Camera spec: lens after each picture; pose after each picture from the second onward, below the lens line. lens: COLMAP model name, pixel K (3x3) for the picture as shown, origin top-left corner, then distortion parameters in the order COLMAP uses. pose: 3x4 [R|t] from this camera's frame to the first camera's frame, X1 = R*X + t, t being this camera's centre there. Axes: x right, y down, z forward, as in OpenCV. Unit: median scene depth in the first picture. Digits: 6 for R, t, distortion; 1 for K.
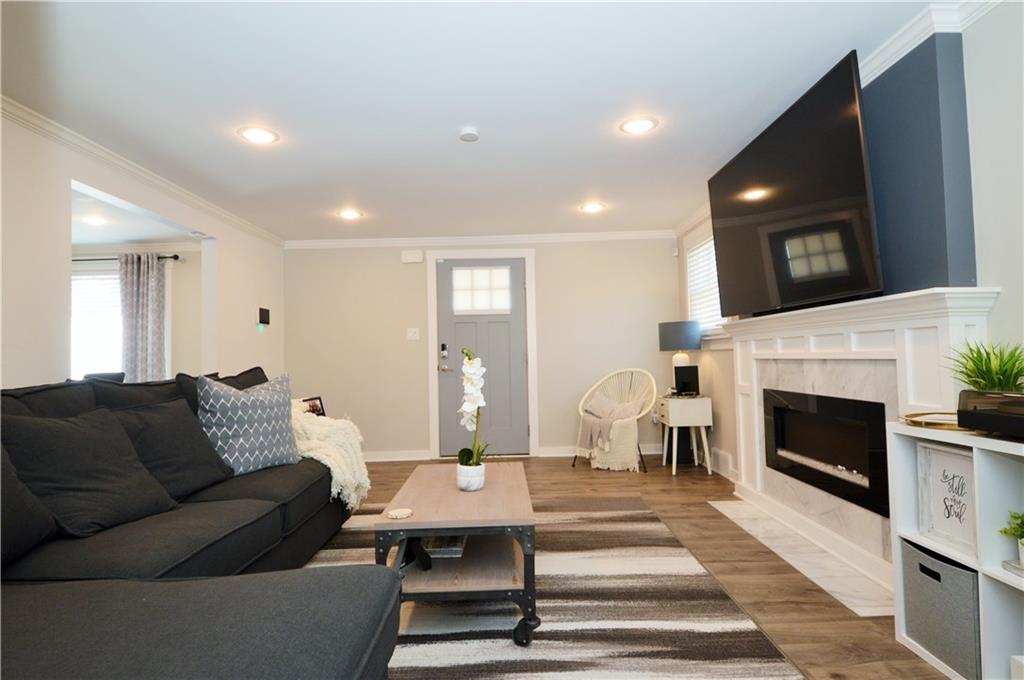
lens RADIAL K [[555.0, 0, 512.1], [0, 555.0, 337.2], [0, 0, 1]] dist [0.051169, -0.054487]
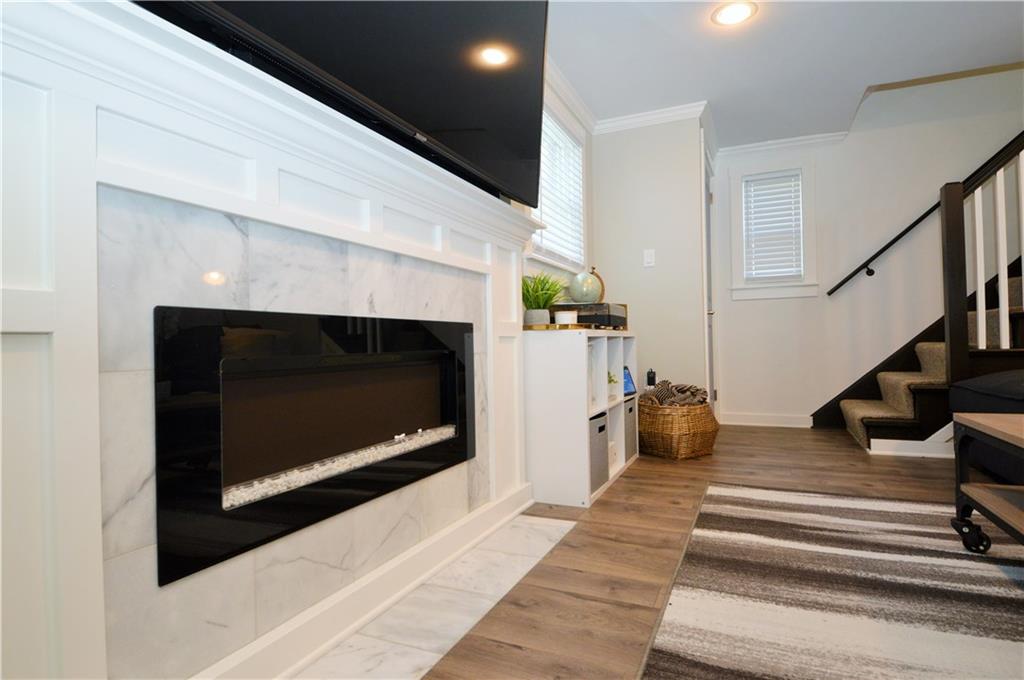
lens RADIAL K [[555.0, 0, 512.1], [0, 555.0, 337.2], [0, 0, 1]] dist [0.051169, -0.054487]
pose [[-0.913159, 0.044363, 0.405183, 0.250638], [0.024107, 0.998197, -0.054961, 0.176903], [-0.406890, -0.040420, -0.912582, 1.653035]]
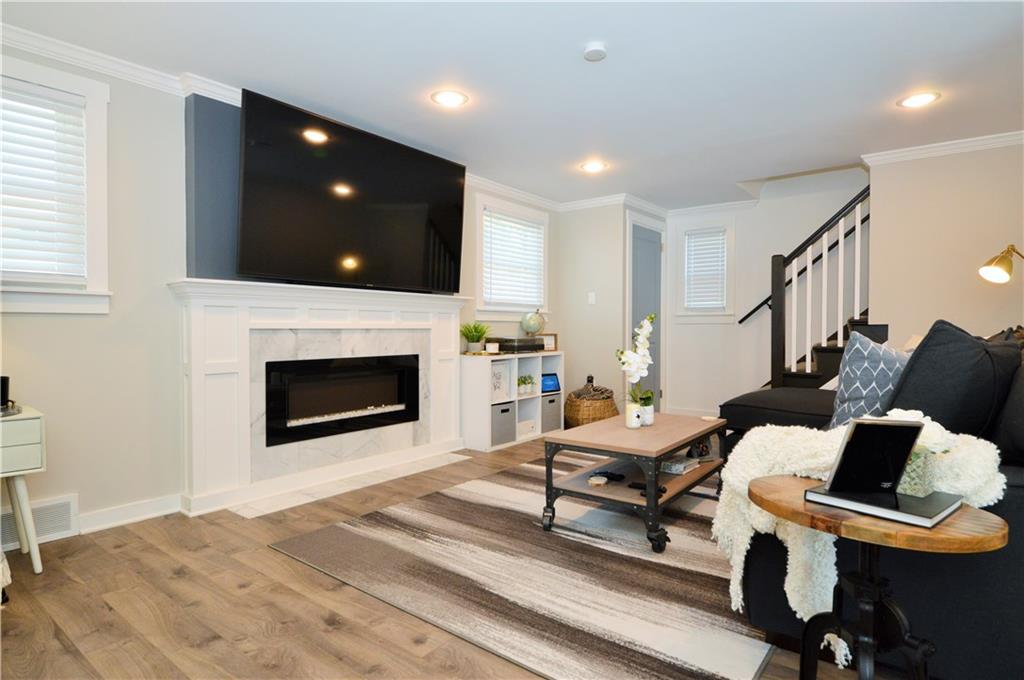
lens RADIAL K [[555.0, 0, 512.1], [0, 555.0, 337.2], [0, 0, 1]] dist [0.051169, -0.054487]
pose [[-0.790362, 0.012521, 0.612512, -0.580109], [-0.005570, 0.999603, -0.027622, 0.104702], [-0.612615, -0.025243, -0.789979, 2.058363]]
